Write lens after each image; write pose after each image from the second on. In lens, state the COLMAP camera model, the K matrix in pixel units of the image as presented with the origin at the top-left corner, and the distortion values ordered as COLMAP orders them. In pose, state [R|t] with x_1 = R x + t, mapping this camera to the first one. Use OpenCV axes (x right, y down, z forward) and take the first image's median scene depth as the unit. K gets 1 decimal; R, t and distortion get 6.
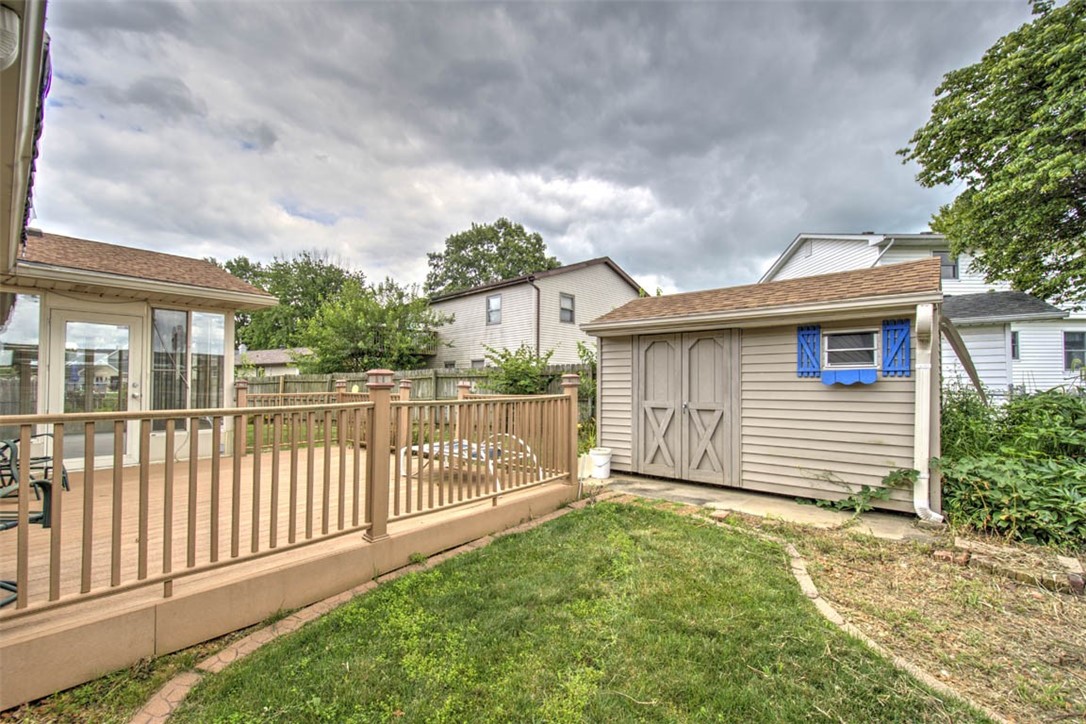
lens RADIAL K [[464.3, 0, 541.7], [0, 464.3, 368.3], [0, 0, 1]] dist [0.003653, -0.001680]
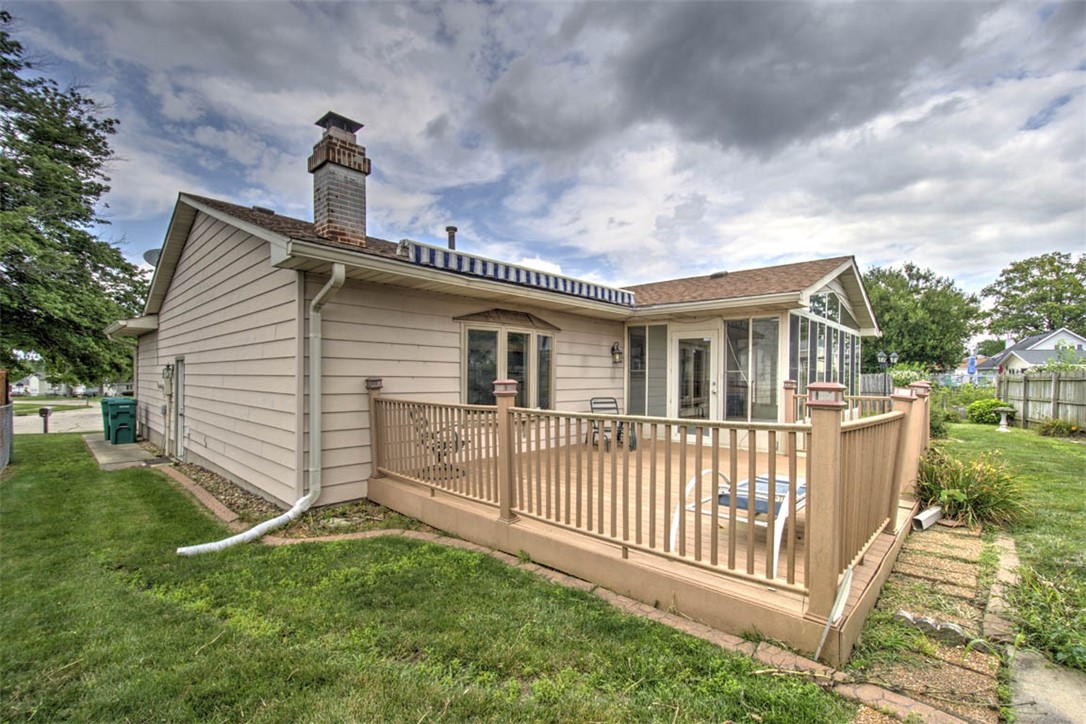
lens RADIAL K [[464.3, 0, 542.1], [0, 464.3, 372.4], [0, 0, 1]] dist [0.003653, -0.001680]
pose [[-0.052826, -0.000178, -0.998604, 0.739704], [0.031502, 0.999502, -0.001844, -0.013332], [0.998107, -0.031555, -0.052795, 1.020140]]
